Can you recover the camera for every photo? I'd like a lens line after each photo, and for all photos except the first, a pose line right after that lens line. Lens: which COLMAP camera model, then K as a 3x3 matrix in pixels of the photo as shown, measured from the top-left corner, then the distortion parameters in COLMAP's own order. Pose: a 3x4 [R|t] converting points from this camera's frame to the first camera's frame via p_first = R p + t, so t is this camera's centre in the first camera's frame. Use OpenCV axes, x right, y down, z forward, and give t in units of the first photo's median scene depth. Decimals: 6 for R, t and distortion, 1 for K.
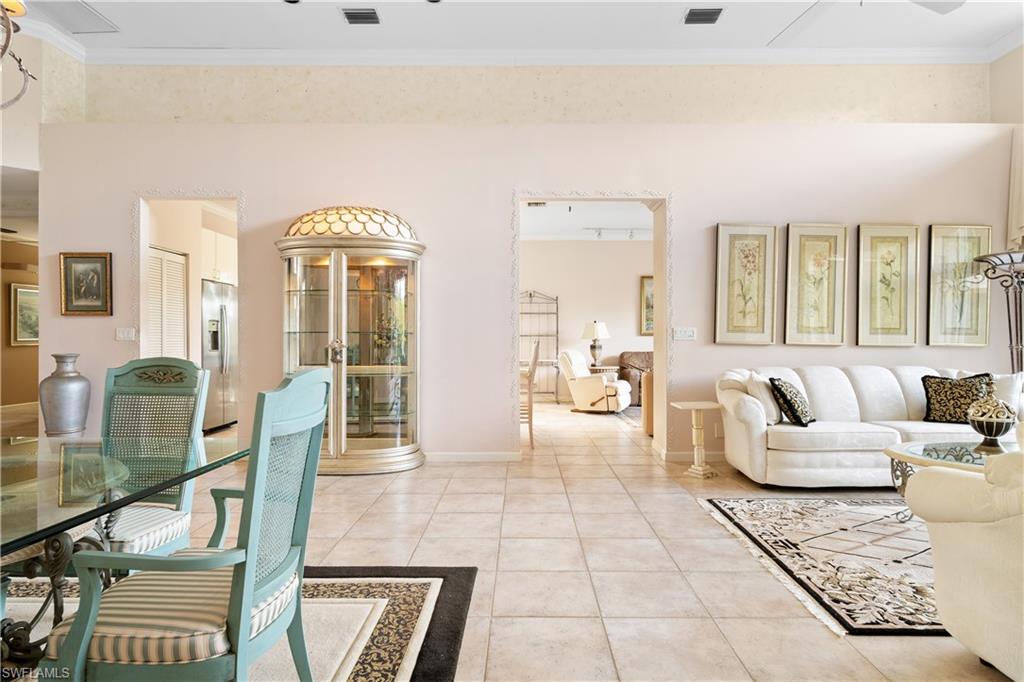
lens RADIAL K [[556.0, 0, 512.0], [0, 556.0, 341.0], [0, 0, 1]] dist [0.001558, 0.001182]
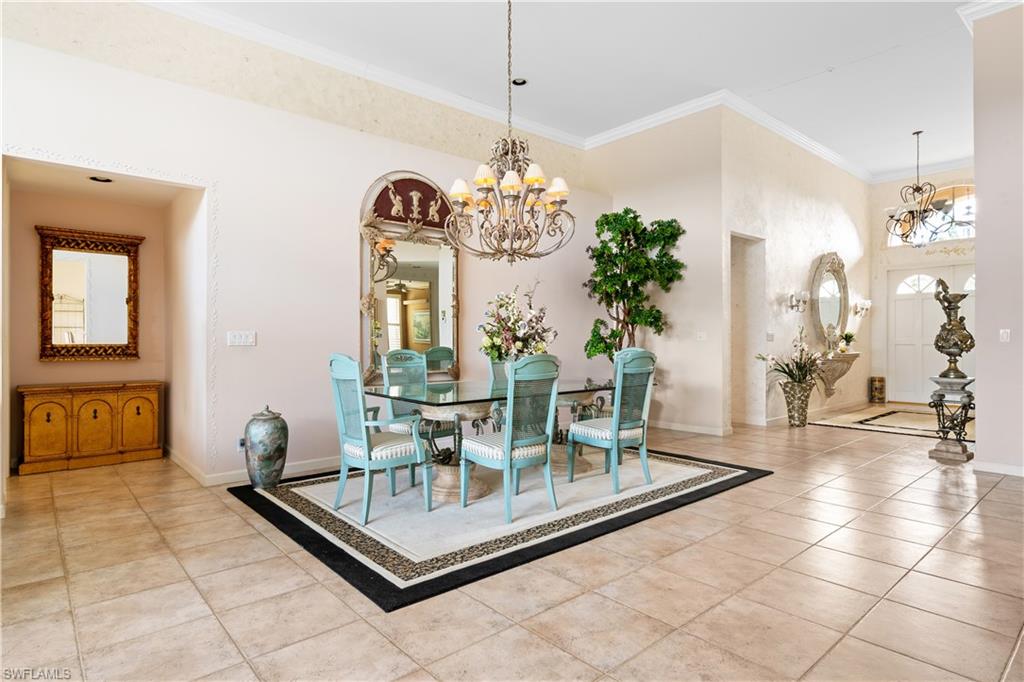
lens RADIAL K [[556.0, 0, 512.0], [0, 556.0, 341.0], [0, 0, 1]] dist [0.001558, 0.001182]
pose [[-0.739095, 0.001168, -0.673600, 0.364272], [-0.003628, 0.999977, 0.005715, -0.010263], [0.673592, 0.006667, -0.739074, 1.733621]]
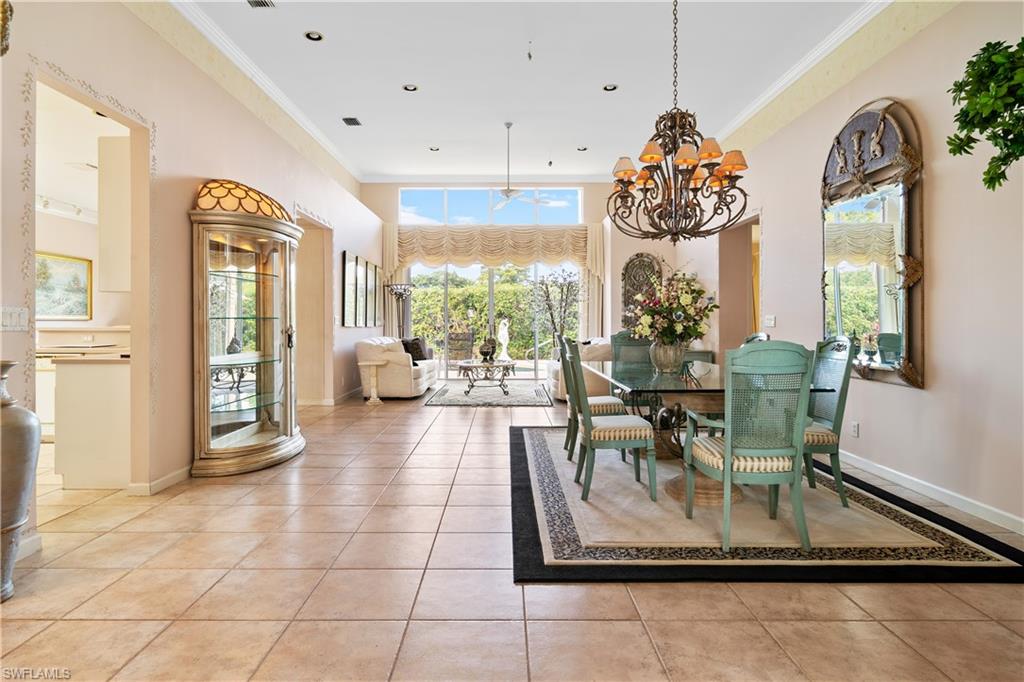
lens RADIAL K [[560.4, 0, 504.5], [0, 560.4, 322.7], [0, 0, 1]] dist [-0.002661, 0.000011]
pose [[-0.013465, -0.002765, 0.999906, -2.261338], [0.007019, 0.999971, 0.002860, -0.012406], [-0.999885, 0.007056, -0.013445, 1.038612]]
